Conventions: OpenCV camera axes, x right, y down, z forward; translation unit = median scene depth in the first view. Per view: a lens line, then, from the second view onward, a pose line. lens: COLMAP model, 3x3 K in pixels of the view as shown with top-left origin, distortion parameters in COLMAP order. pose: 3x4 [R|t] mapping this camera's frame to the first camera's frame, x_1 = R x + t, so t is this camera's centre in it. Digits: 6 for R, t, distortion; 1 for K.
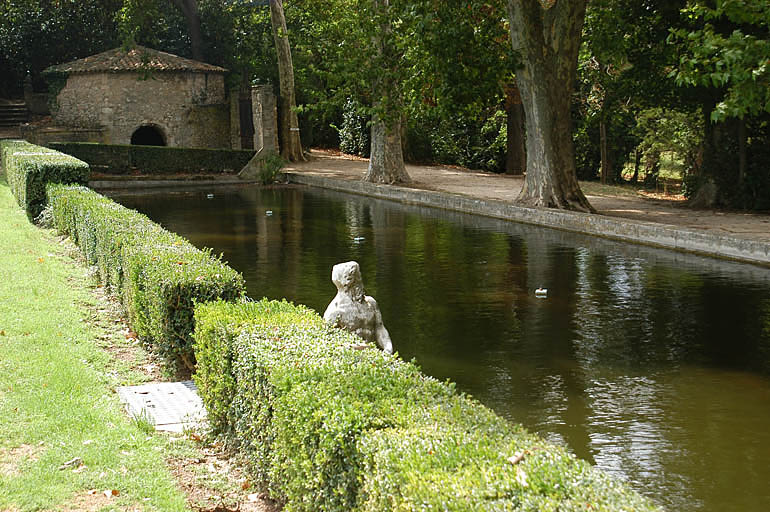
lens RADIAL K [[1154.0, 0, 385.0], [0, 1154.0, 256.0], [0, 0, 1]] dist [0.016309, 0.016346]
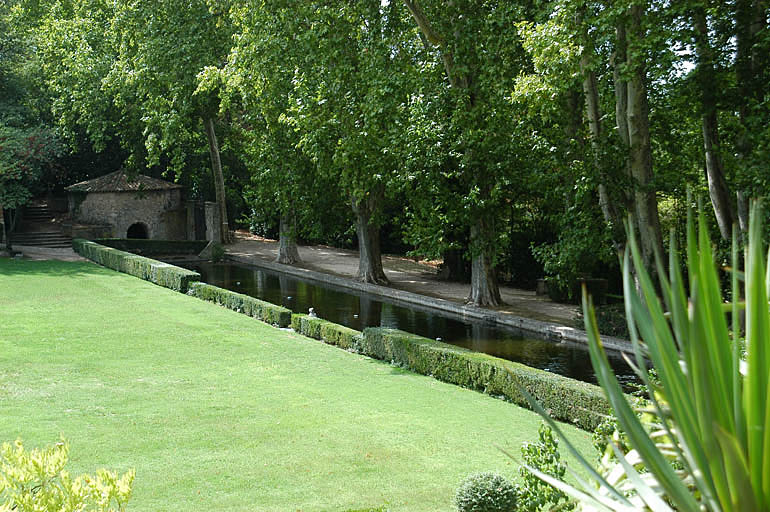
lens RADIAL K [[1332.3, 0, 385.0], [0, 1332.3, 256.0], [0, 0, 1]] dist [0.022583, 0.041955]
pose [[0.994257, -0.003819, 0.106954, -0.061810], [0.007026, 0.999537, -0.029616, -0.009170], [-0.106791, 0.030198, 0.993823, -0.946918]]
